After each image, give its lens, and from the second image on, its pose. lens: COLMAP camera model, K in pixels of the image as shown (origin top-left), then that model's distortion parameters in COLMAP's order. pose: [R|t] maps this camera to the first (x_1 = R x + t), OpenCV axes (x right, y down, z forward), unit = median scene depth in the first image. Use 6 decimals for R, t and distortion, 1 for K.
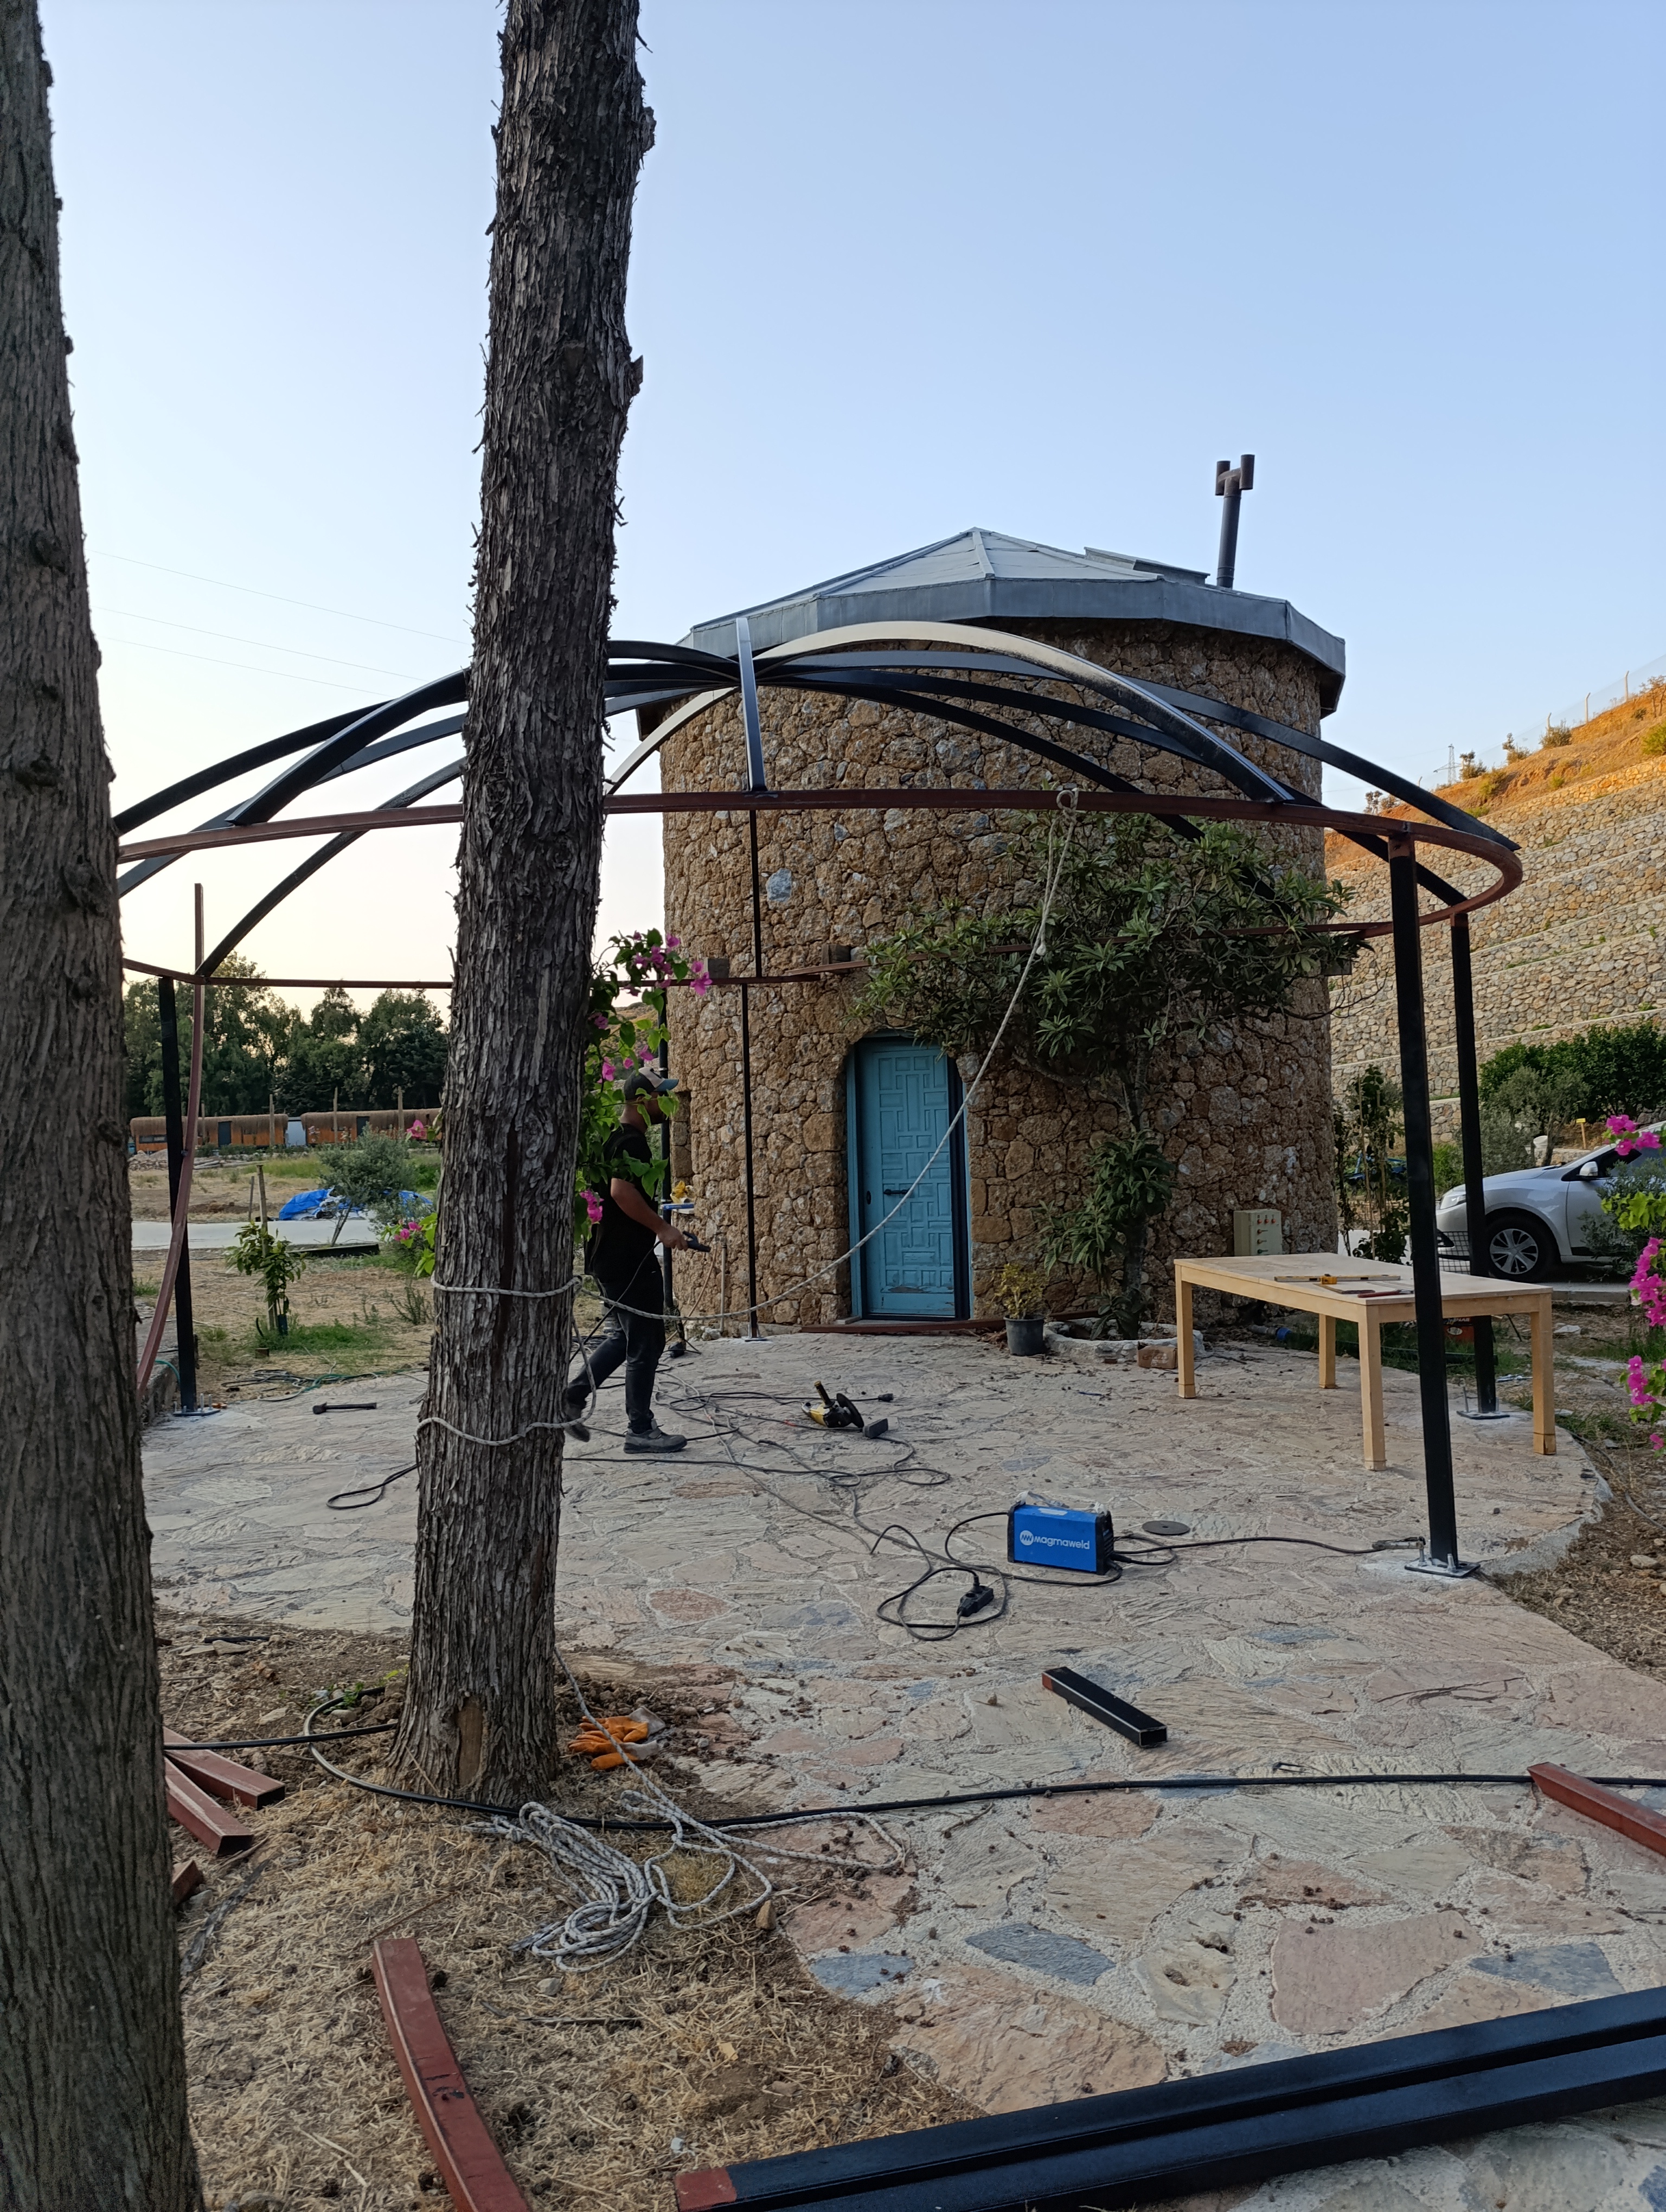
lens RADIAL K [[1515.4, 0, 804.1], [0, 1515.4, 1088.6], [0, 0, 1]] dist [-0.006069, -0.004560]
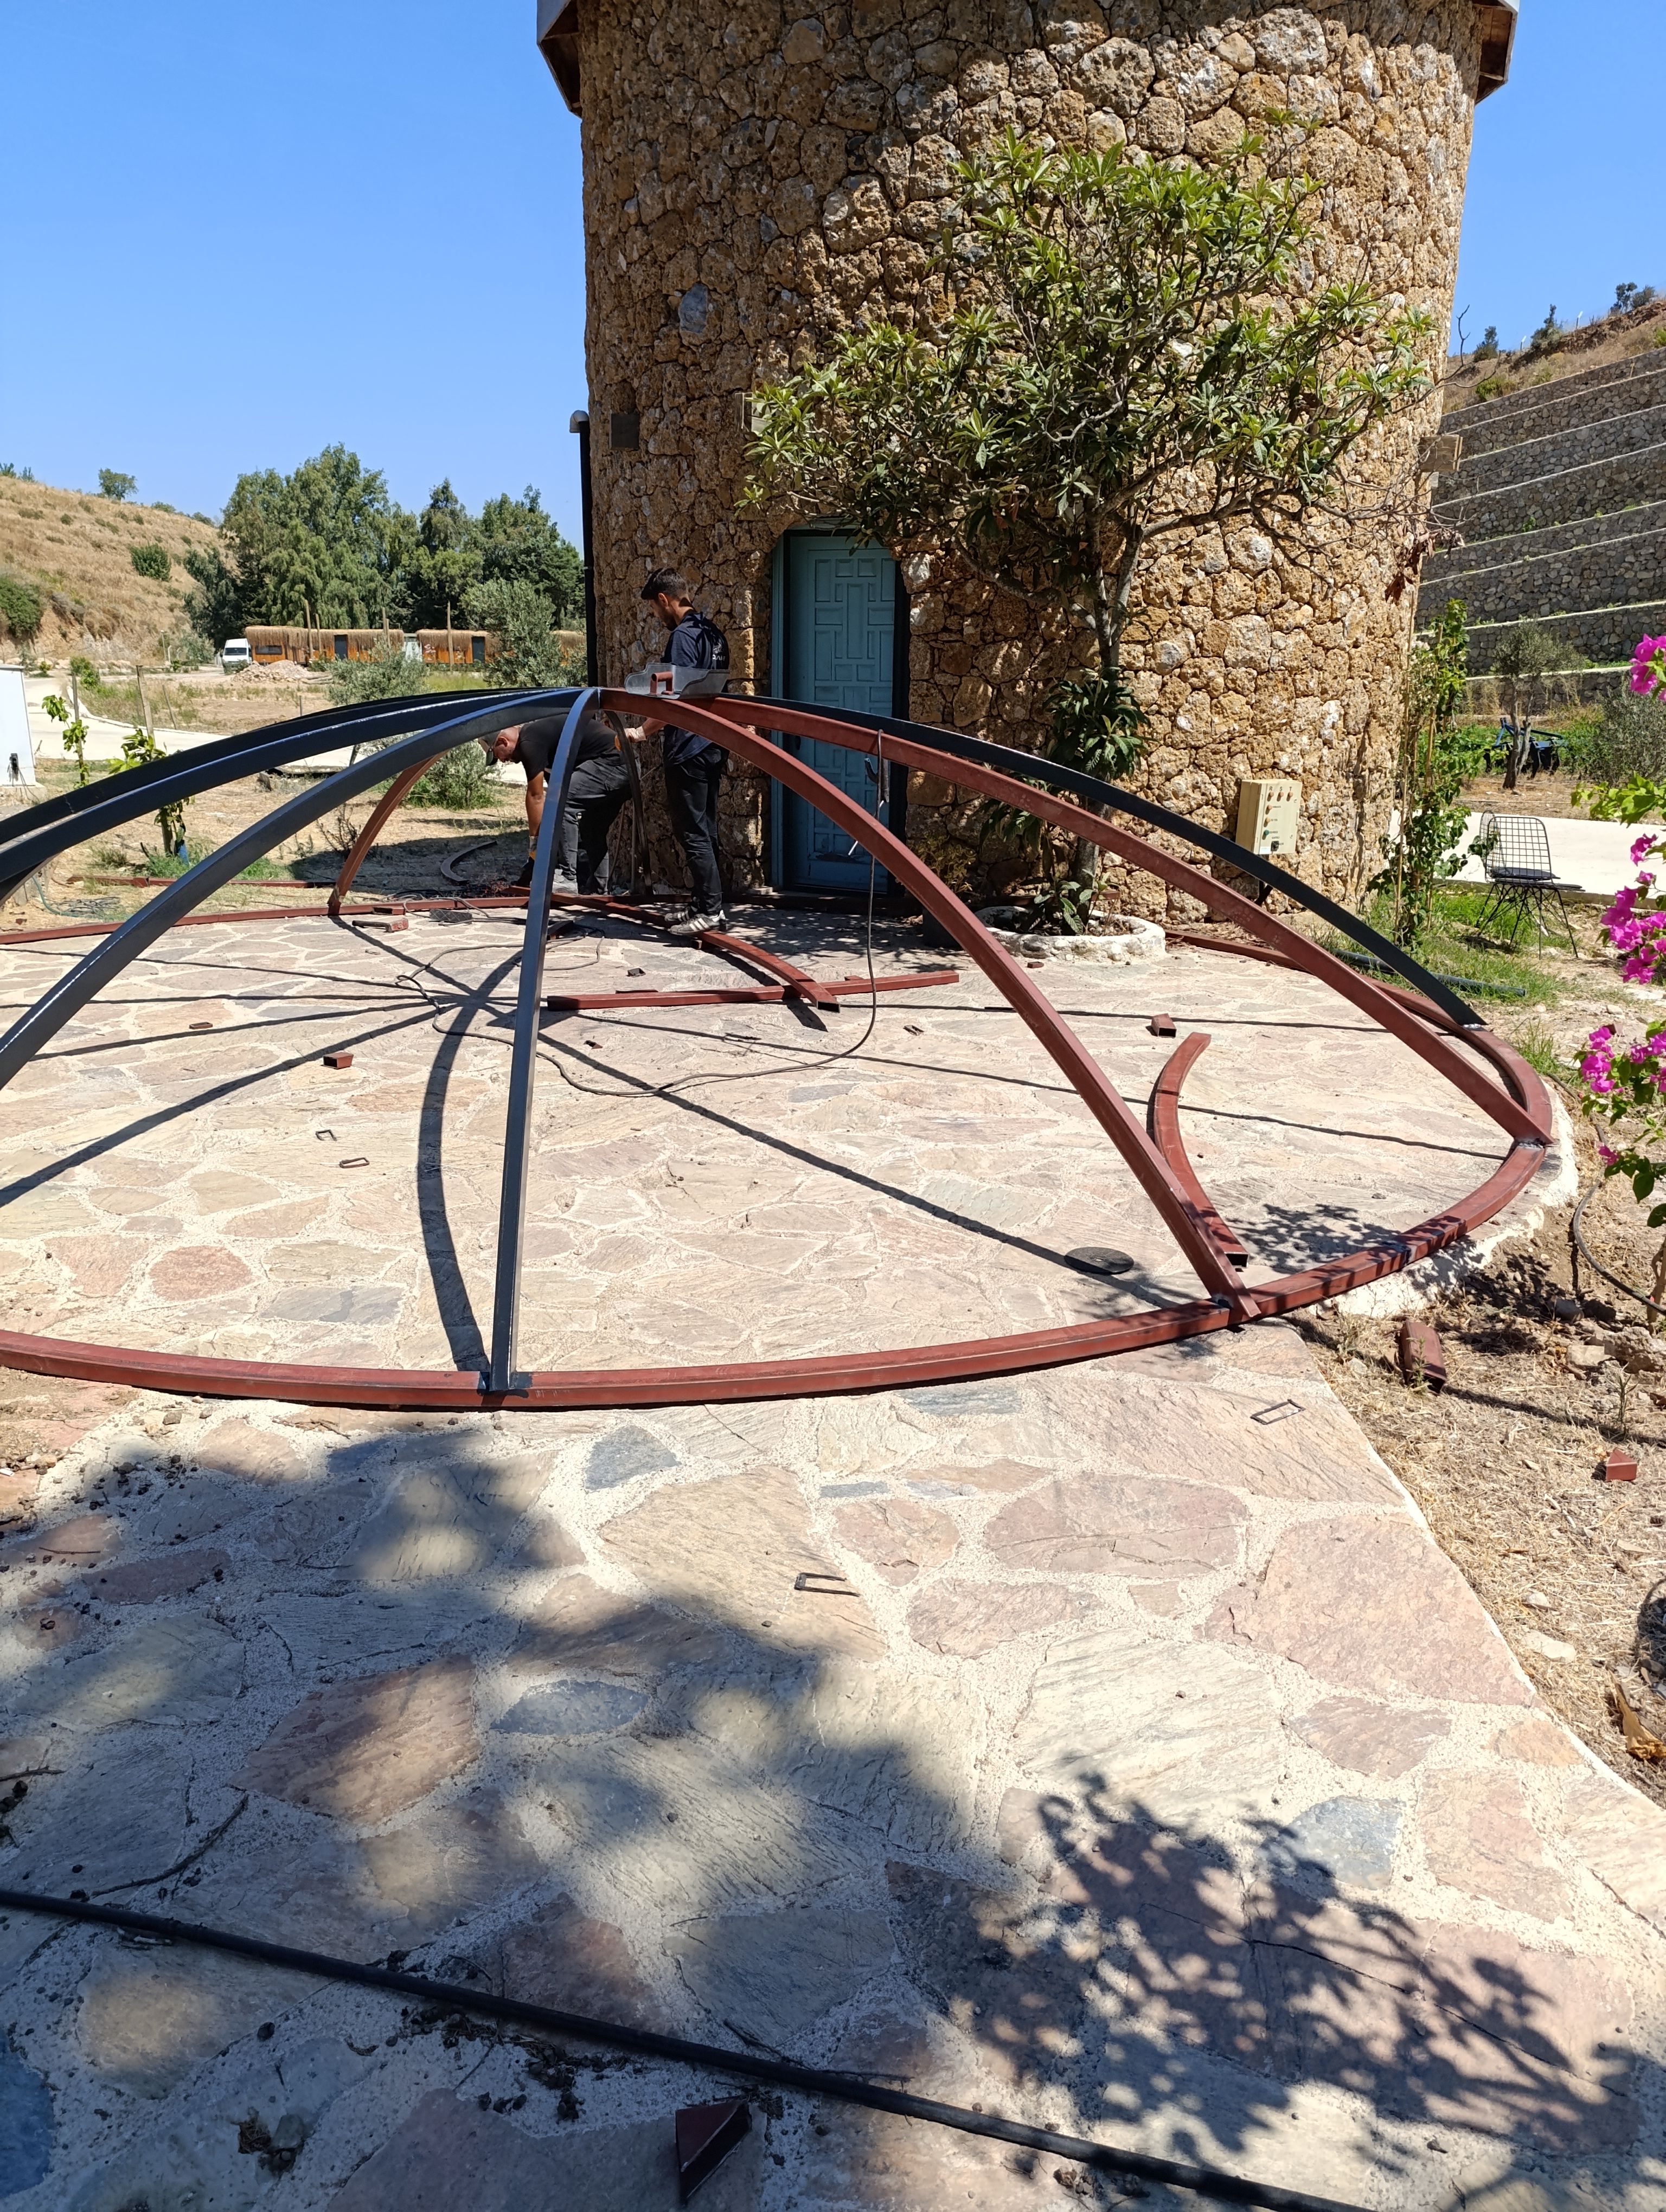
lens RADIAL K [[1520.9, 0, 833.0], [0, 1520.9, 1106.0], [0, 0, 1]] dist [0.005052, -0.007567]
pose [[0.996327, 0.062071, -0.058990, 0.125583], [-0.041388, 0.952142, 0.302841, 0.010845], [0.074964, -0.299287, 0.951214, 0.171065]]
